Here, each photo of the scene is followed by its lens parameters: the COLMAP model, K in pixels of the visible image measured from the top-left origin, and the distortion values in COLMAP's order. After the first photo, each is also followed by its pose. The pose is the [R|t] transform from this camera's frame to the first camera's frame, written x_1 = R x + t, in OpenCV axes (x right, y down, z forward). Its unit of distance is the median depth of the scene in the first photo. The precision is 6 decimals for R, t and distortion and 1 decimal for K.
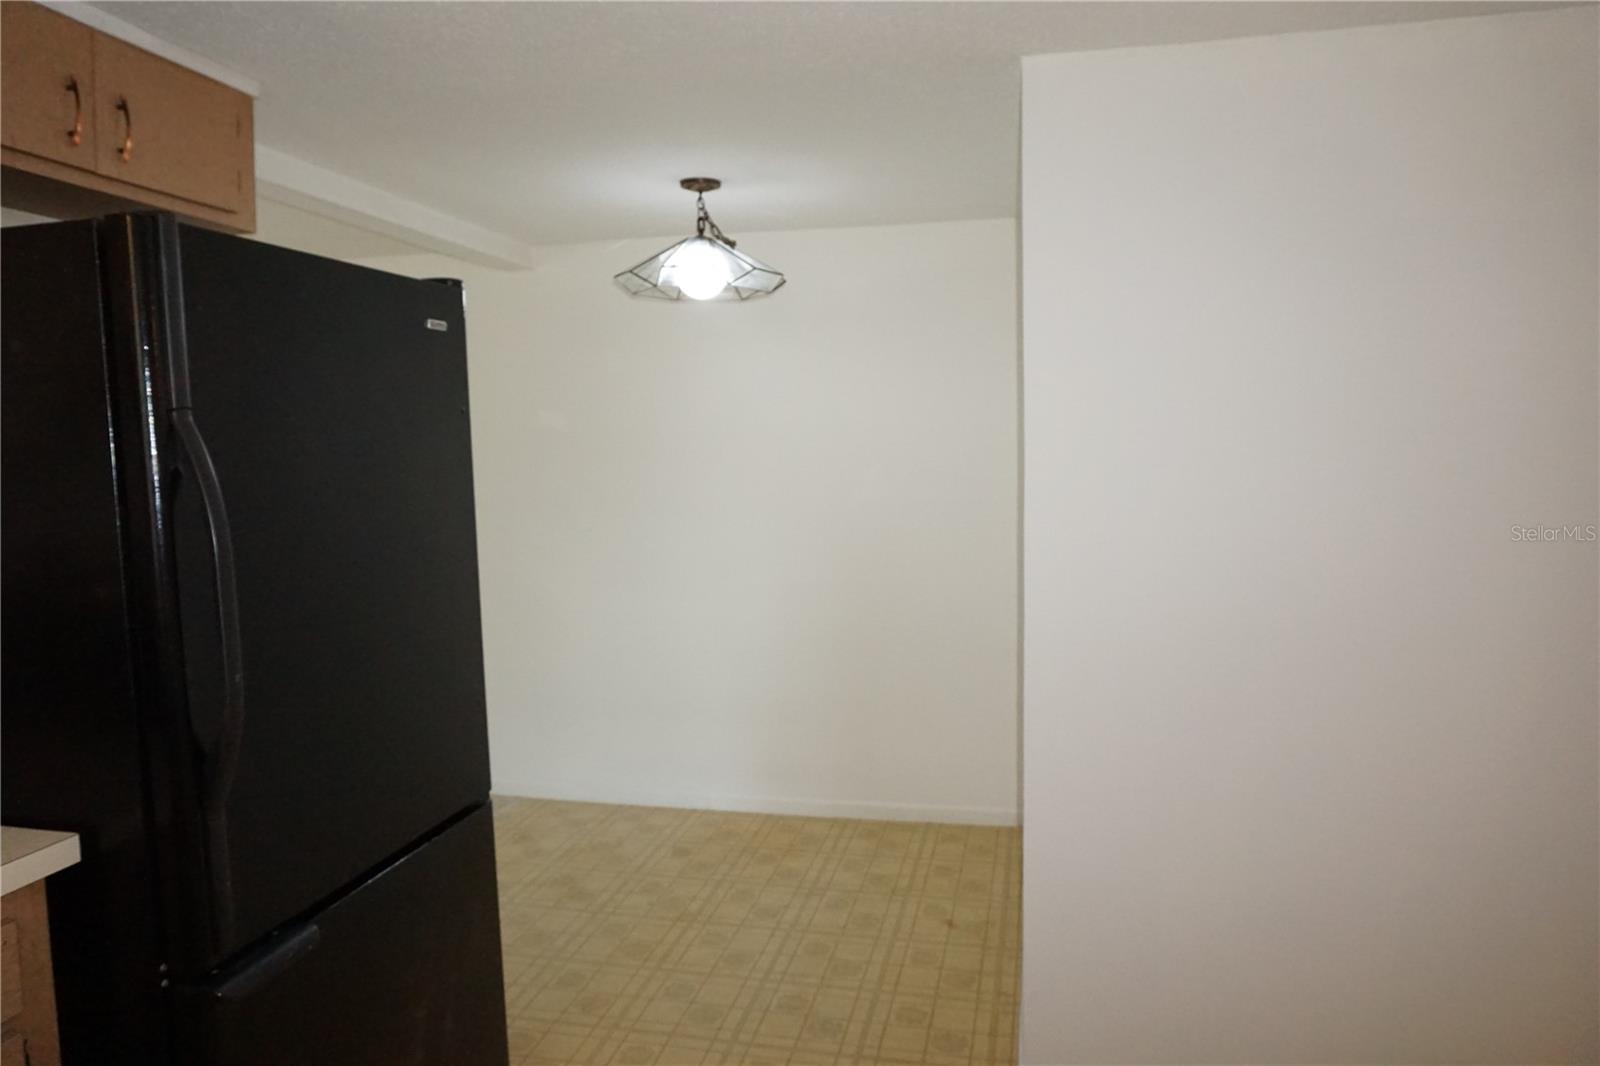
lens RADIAL K [[1063.0, 0, 791.6], [0, 1063.0, 531.4], [0, 0, 1]] dist [-0.039332, 0.016905]
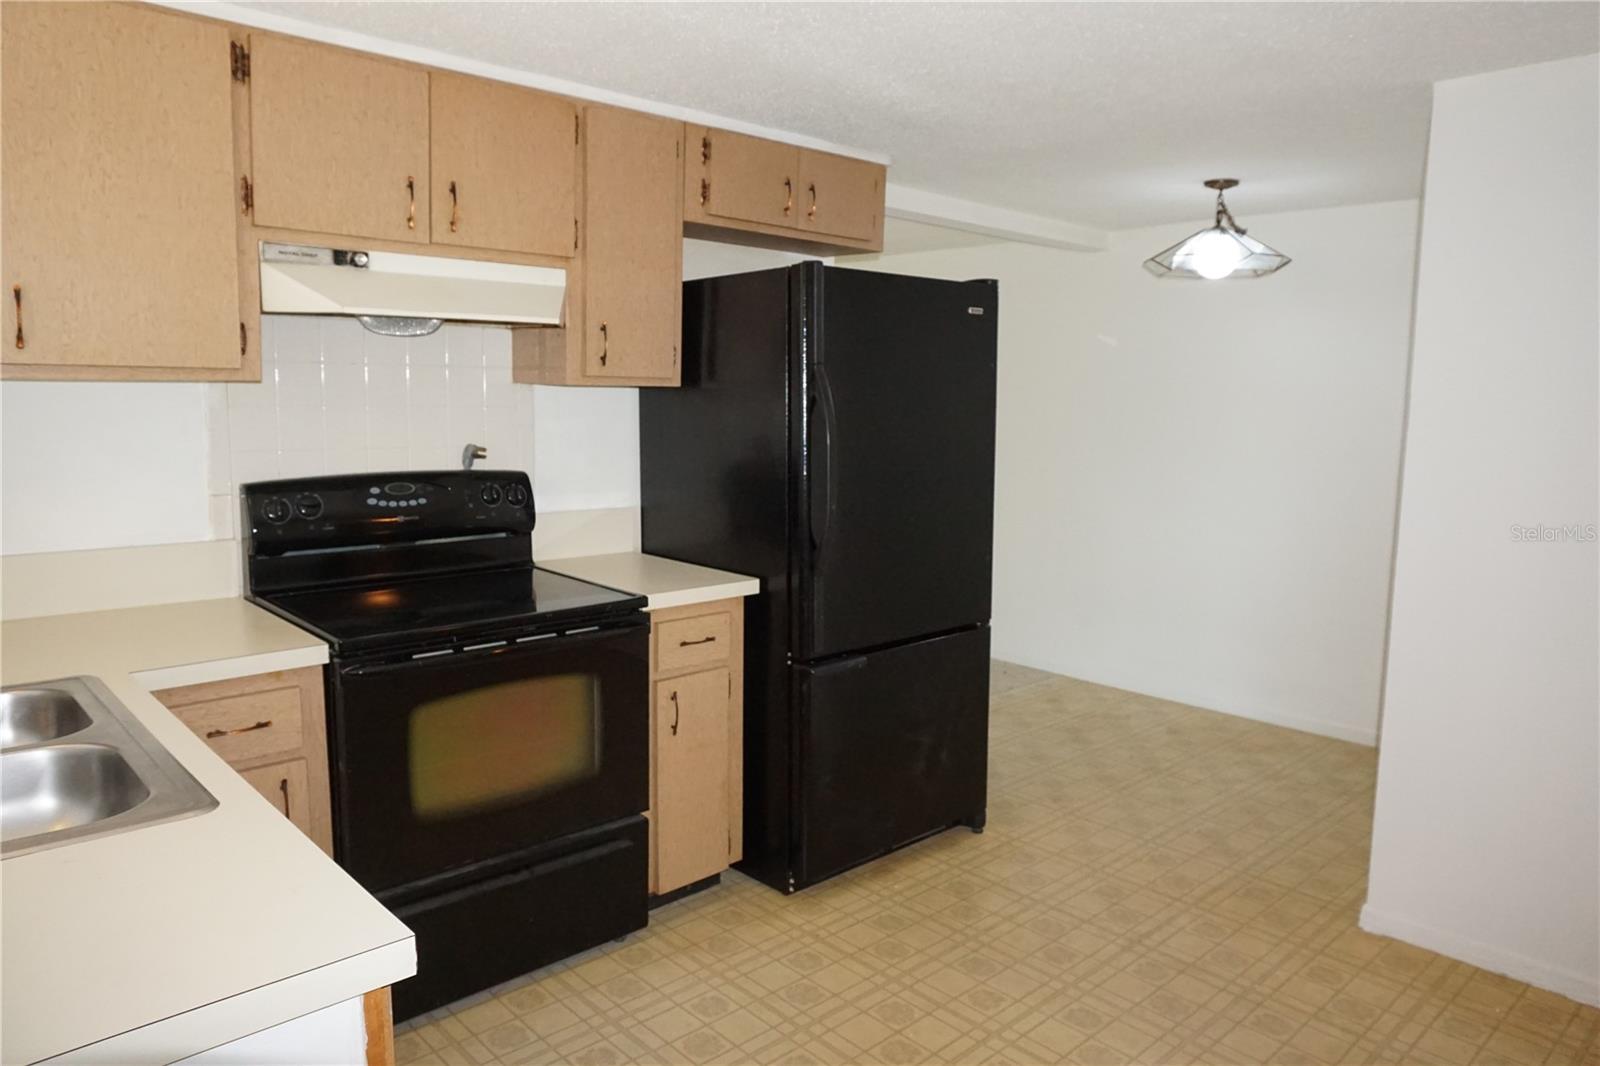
lens RADIAL K [[1063.0, 0, 806.6], [0, 1063.0, 533.6], [0, 0, 1]] dist [-0.039332, 0.016905]
pose [[0.828540, 0.103057, -0.550365, 0.232642], [-0.075931, 0.994516, 0.071916, 0.025058], [0.554758, -0.017795, 0.831821, -0.294774]]
